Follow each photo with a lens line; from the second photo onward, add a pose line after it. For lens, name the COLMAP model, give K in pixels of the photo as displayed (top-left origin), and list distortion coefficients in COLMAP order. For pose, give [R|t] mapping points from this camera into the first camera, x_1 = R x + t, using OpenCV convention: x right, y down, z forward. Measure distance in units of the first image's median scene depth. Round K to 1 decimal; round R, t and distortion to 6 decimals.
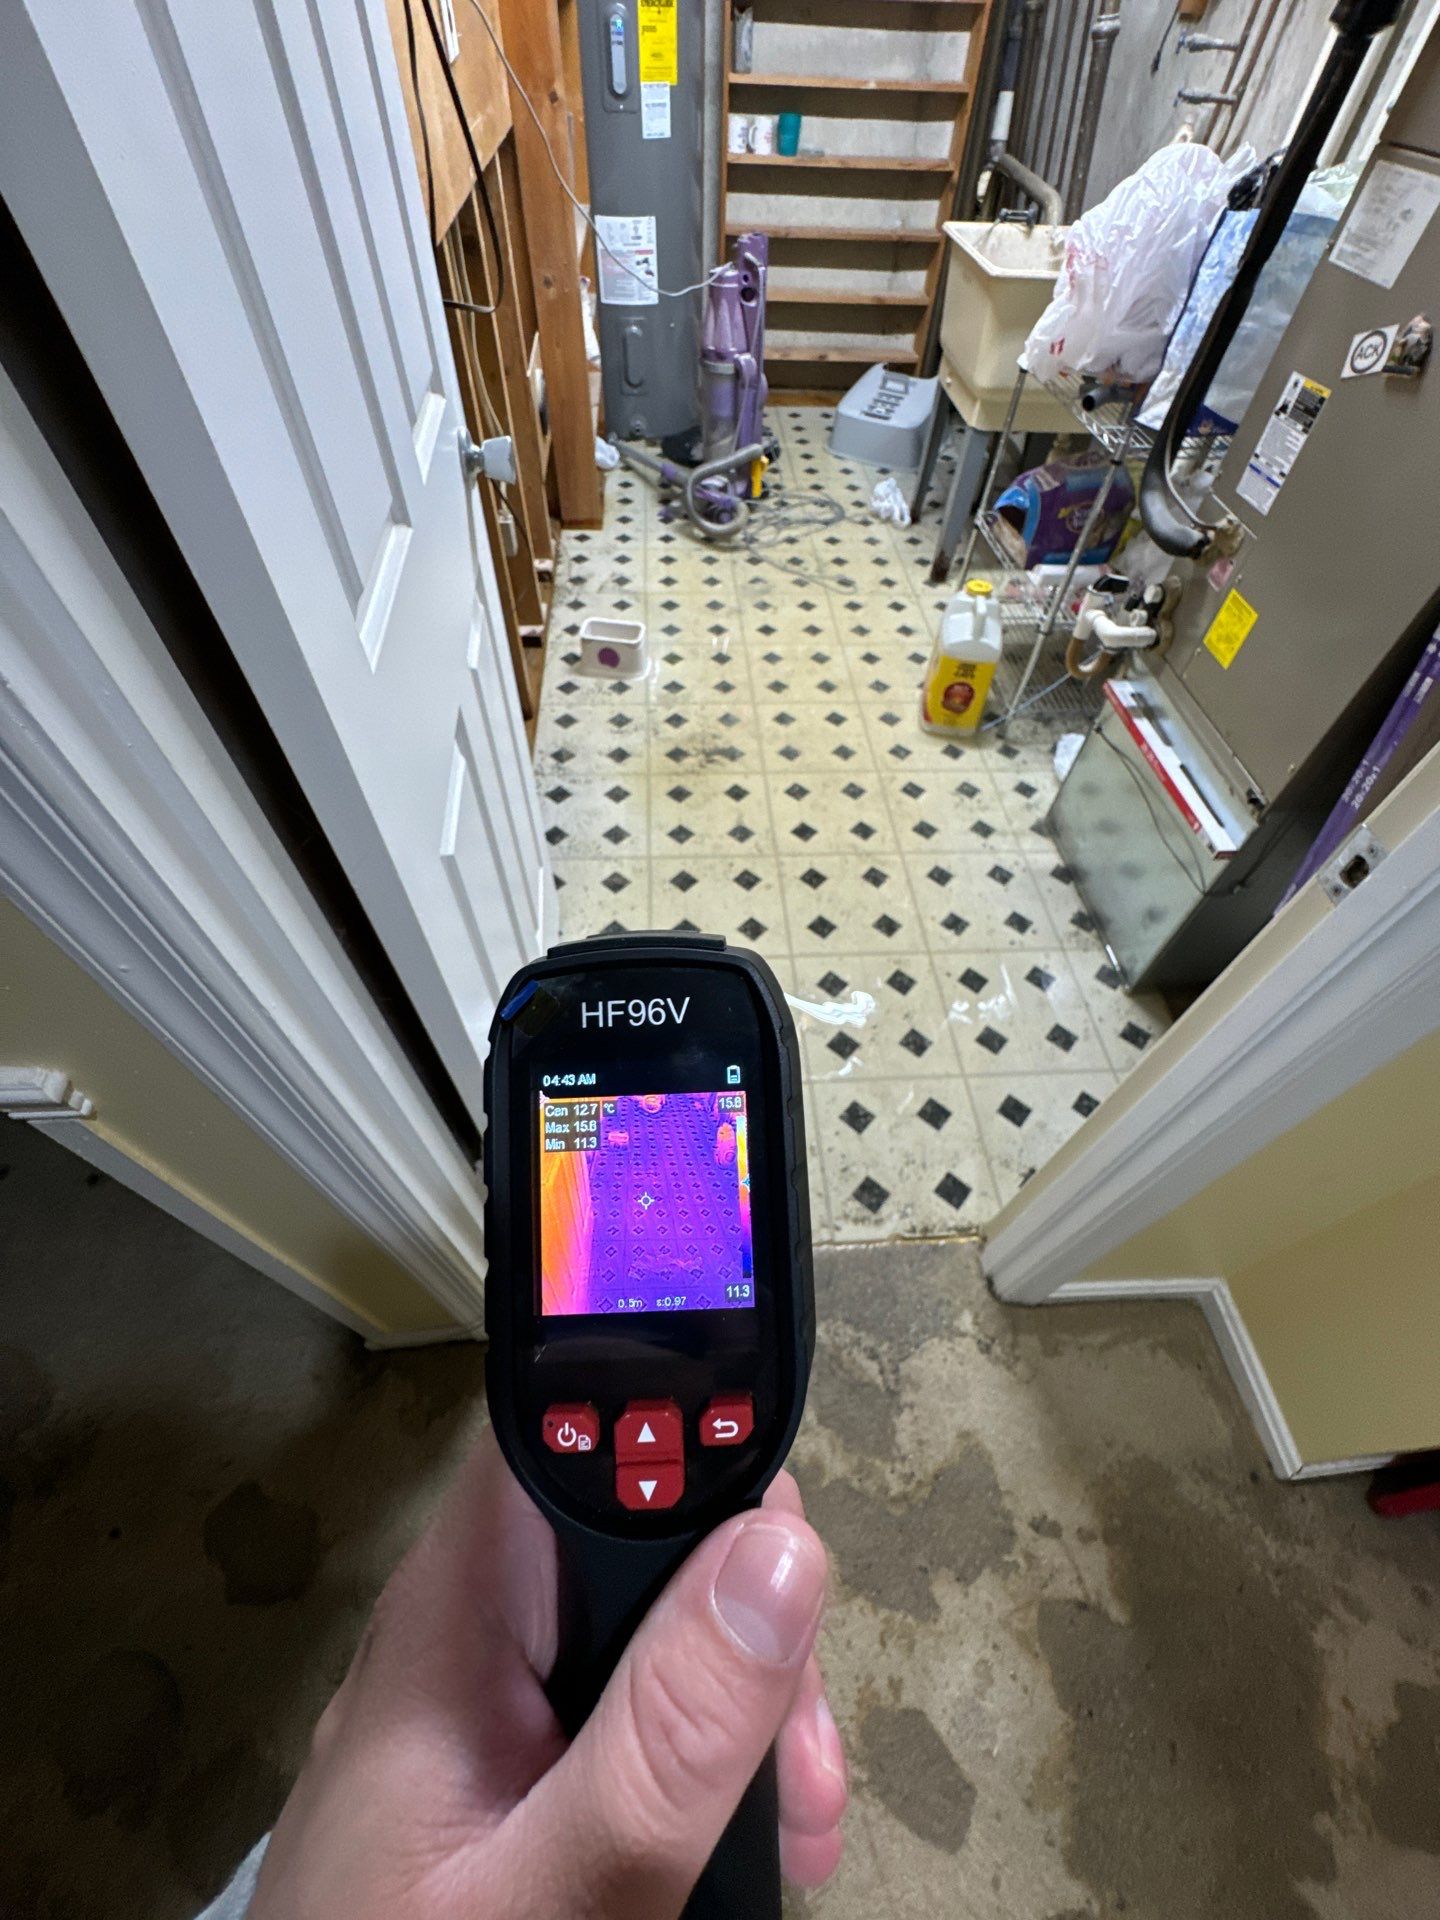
lens RADIAL K [[769.3, 0, 725.1], [0, 769.3, 967.2], [0, 0, 1]] dist [-0.002213, -0.000450]
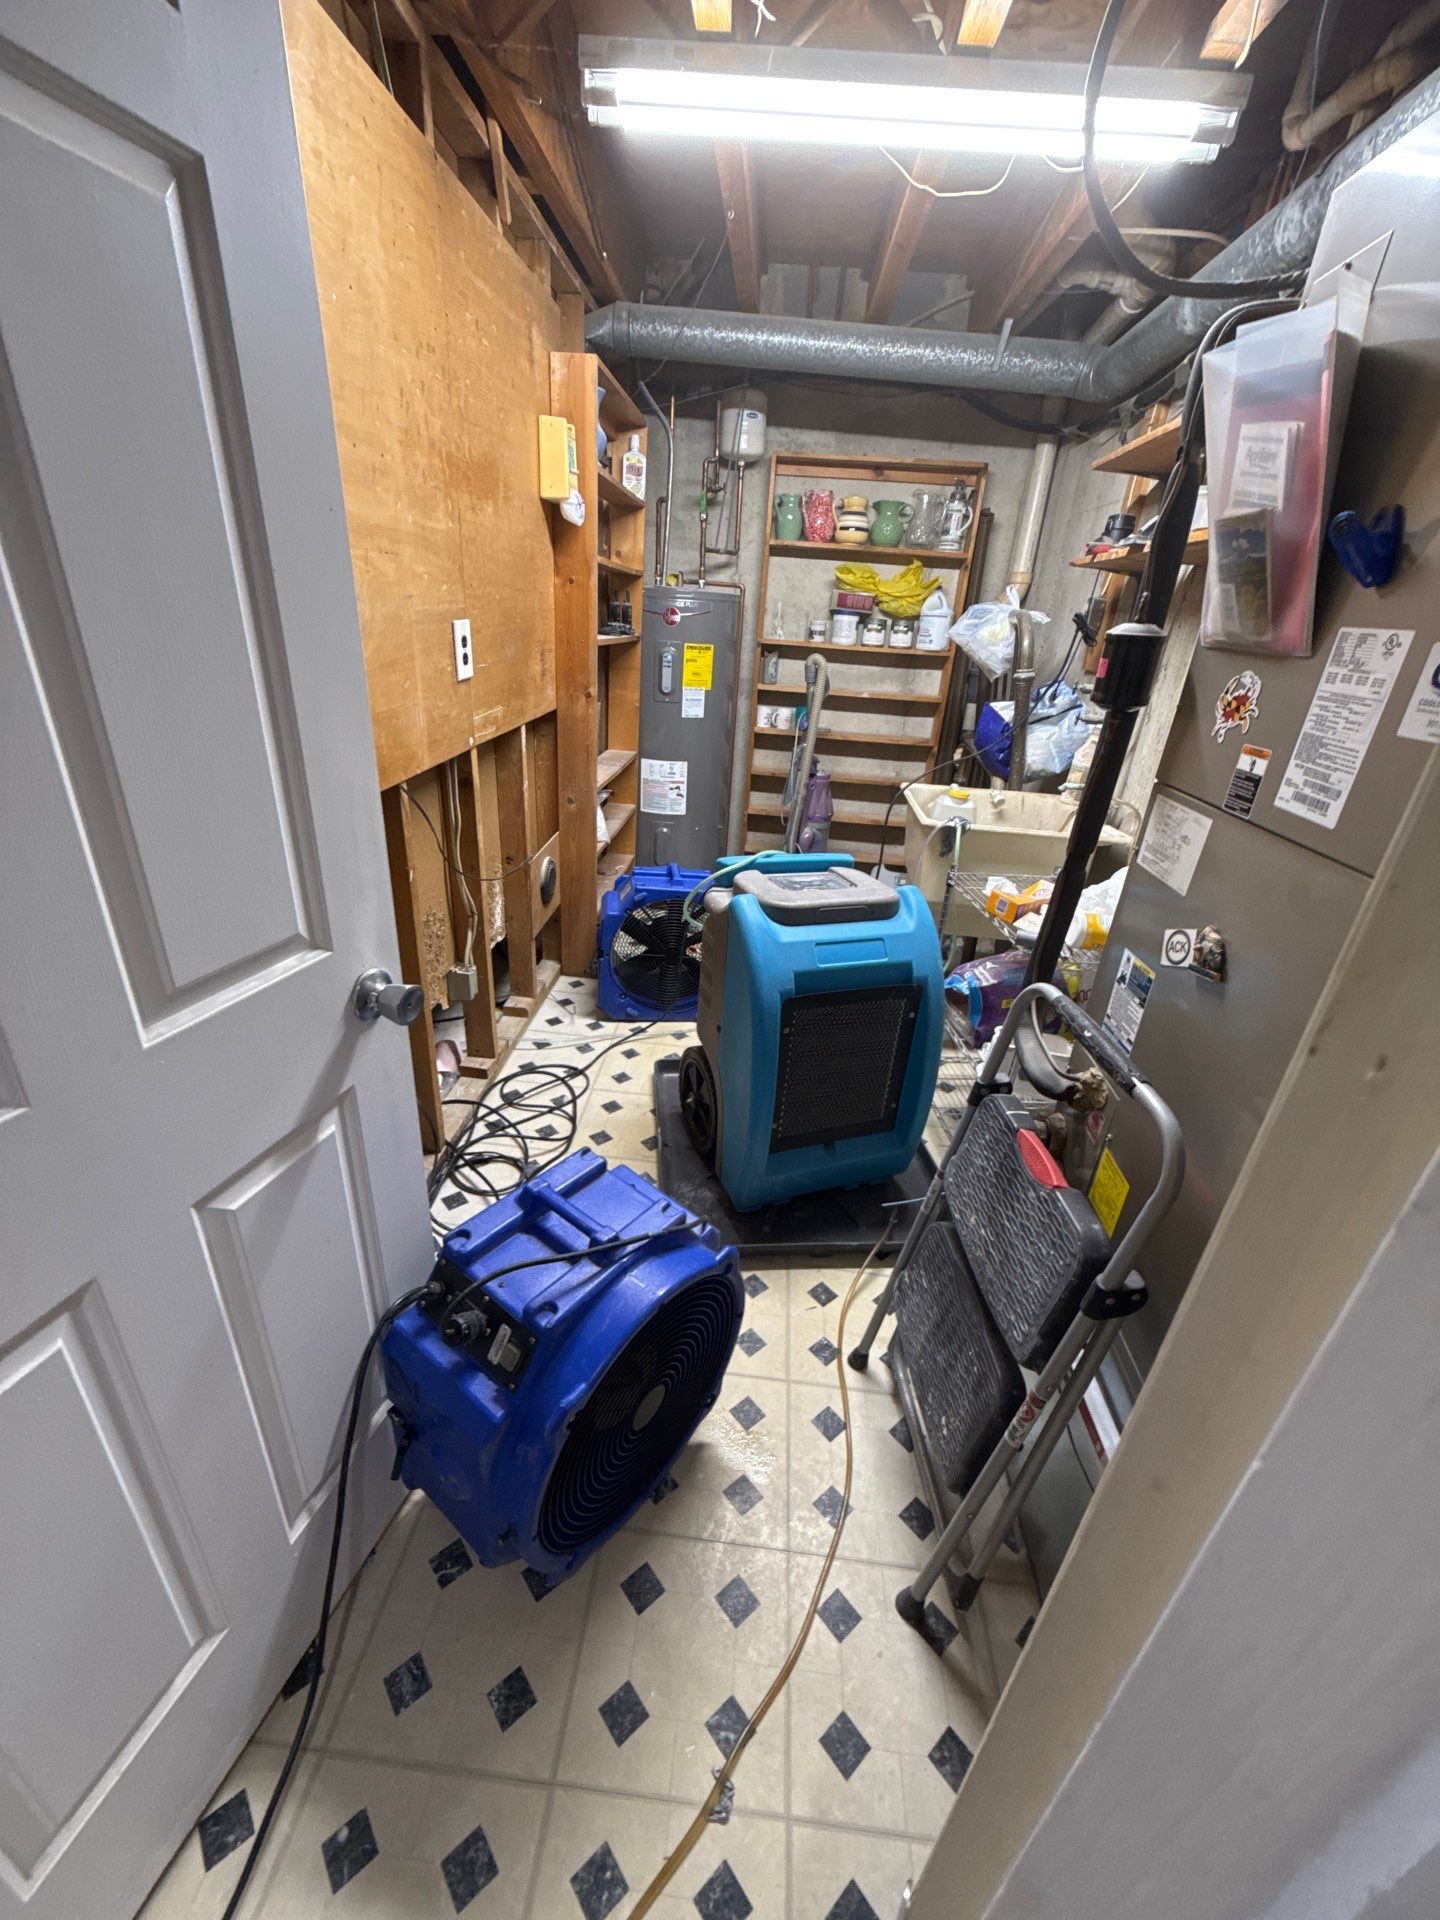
lens RADIAL K [[769.3, 0, 716.5], [0, 769.3, 973.2], [0, 0, 1]] dist [-0.002213, -0.000450]
pose [[0.989703, 0.087698, -0.113122, 0.293957], [-0.130522, 0.877344, -0.461770, -0.196935], [0.058751, 0.471780, 0.879757, 0.103798]]
